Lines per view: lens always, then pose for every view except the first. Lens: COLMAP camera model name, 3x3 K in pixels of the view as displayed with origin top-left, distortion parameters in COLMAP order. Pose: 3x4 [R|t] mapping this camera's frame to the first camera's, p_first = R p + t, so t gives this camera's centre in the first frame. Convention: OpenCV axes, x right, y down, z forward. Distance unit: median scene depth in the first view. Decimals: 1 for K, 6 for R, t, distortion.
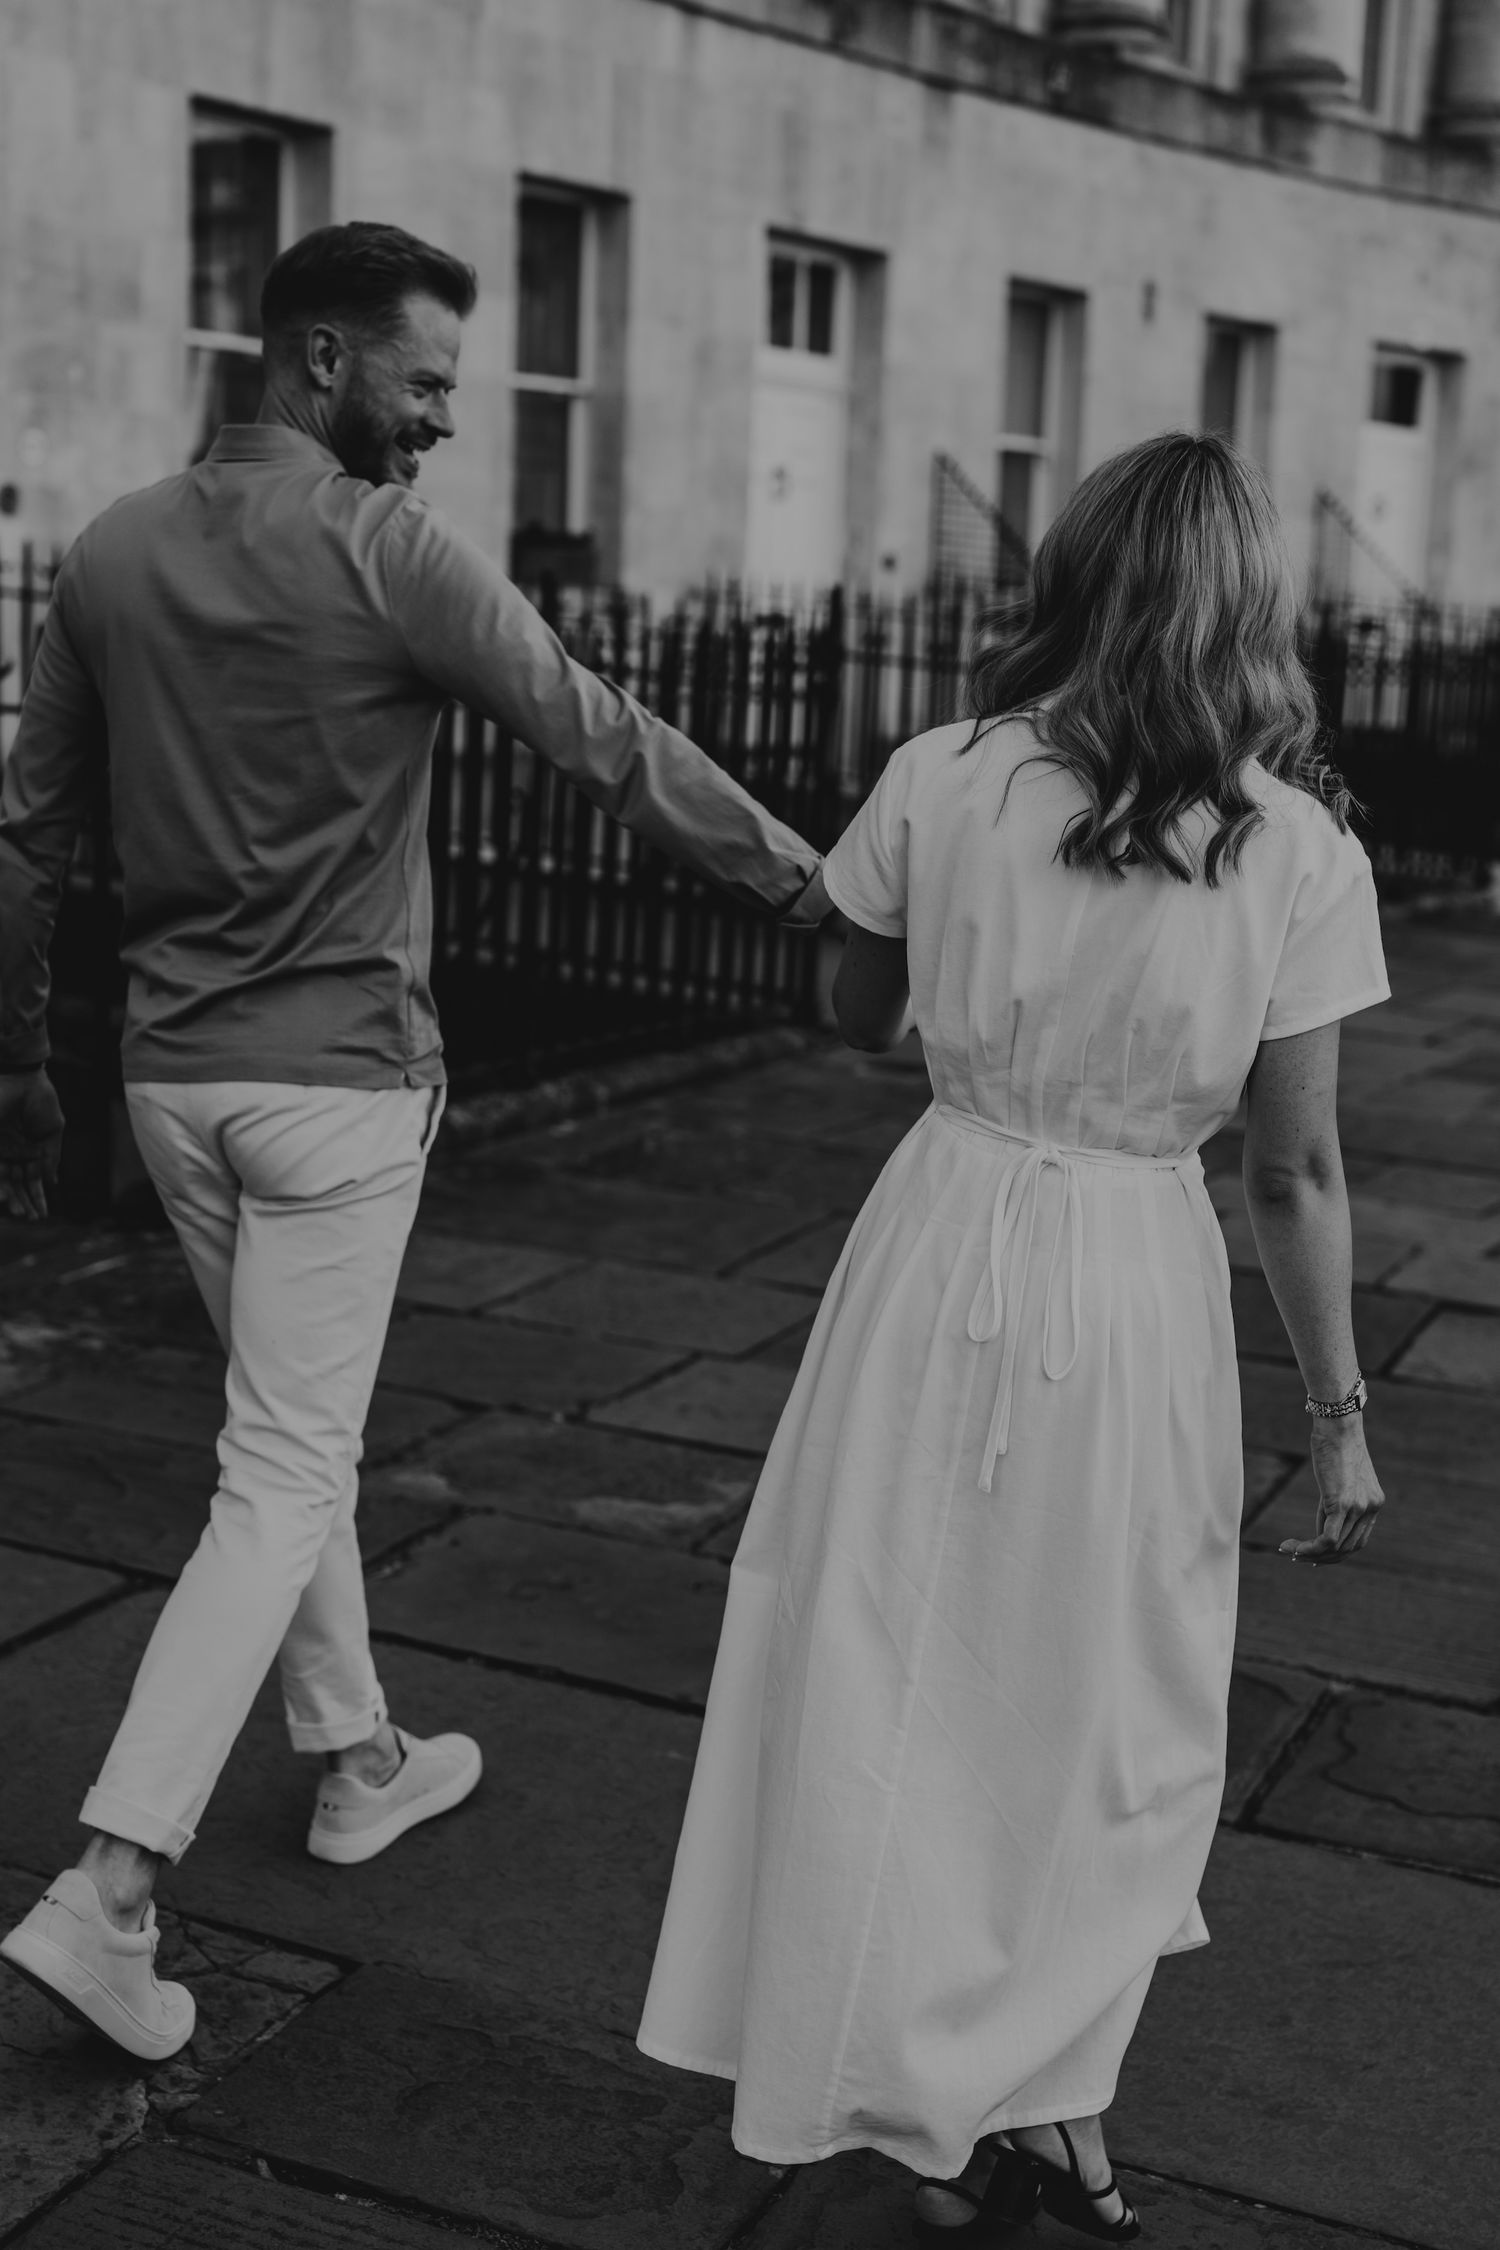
lens RADIAL K [[3054.7, 0, 781.3], [0, 3054.7, 1179.2], [0, 0, 1]] dist [-0.027671, 0.202912]
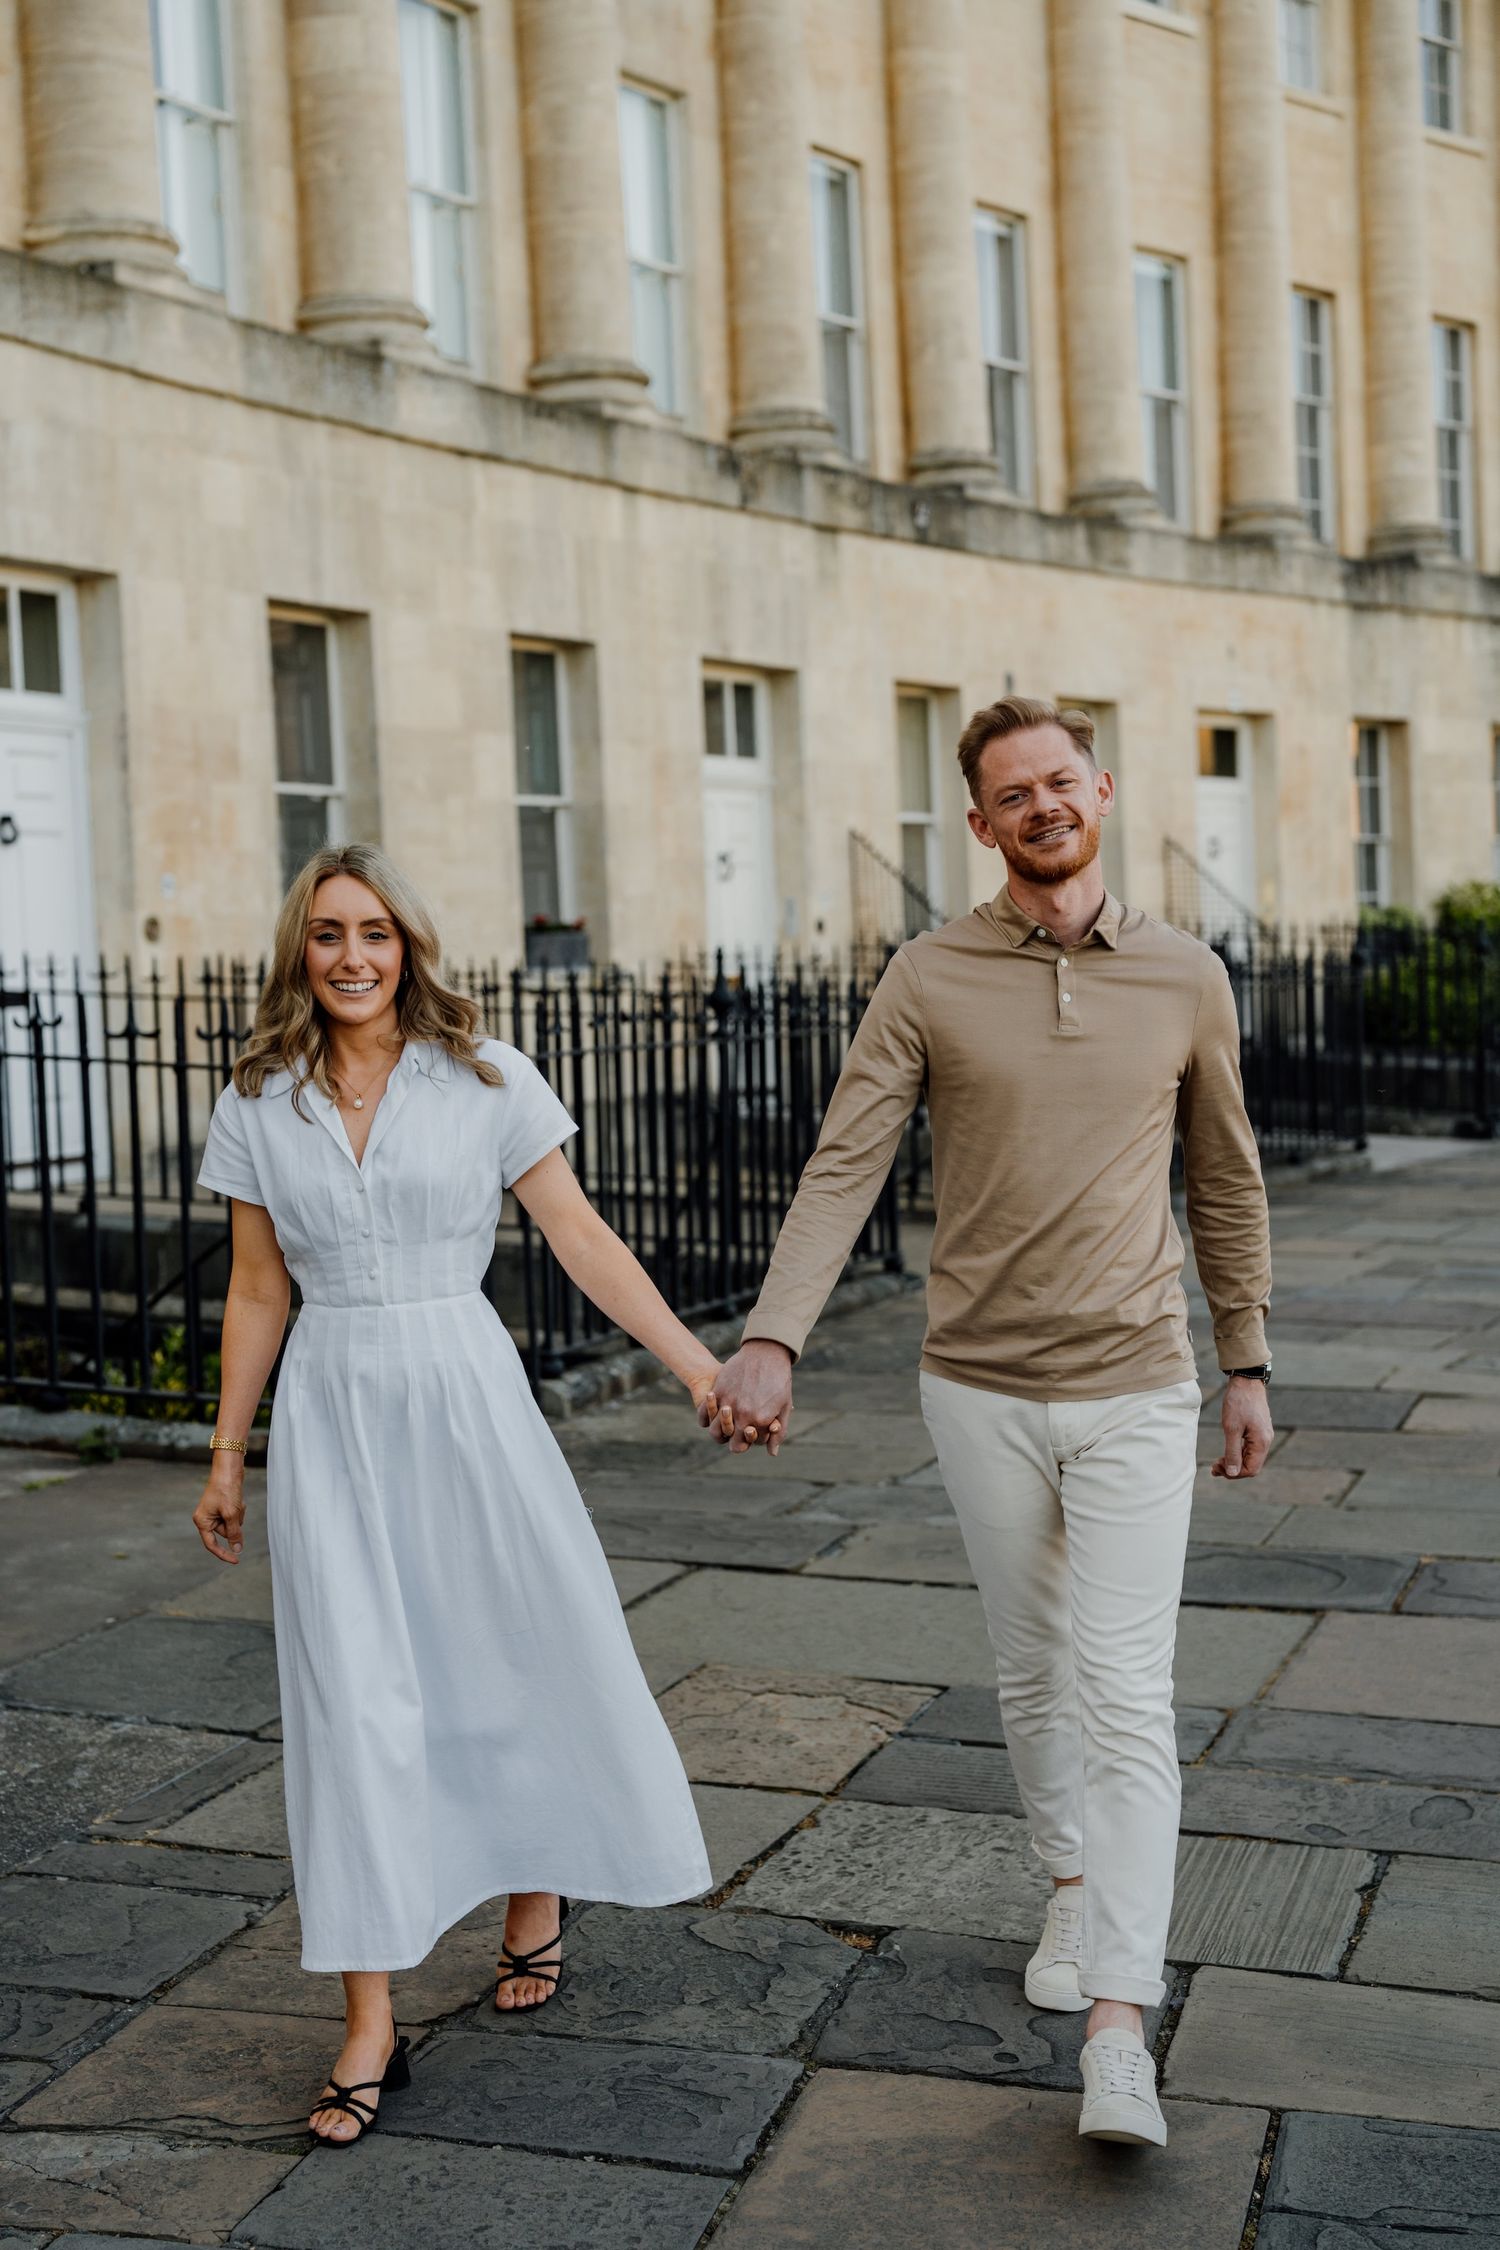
lens RADIAL K [[3054.7, 0, 781.3], [0, 3054.7, 1179.2], [0, 0, 1]] dist [-0.027671, 0.202912]
pose [[0.995035, -0.080133, 0.059027, -0.059178], [0.086518, 0.989589, -0.115013, 0.028852], [-0.049196, 0.119549, 0.991609, -0.156699]]
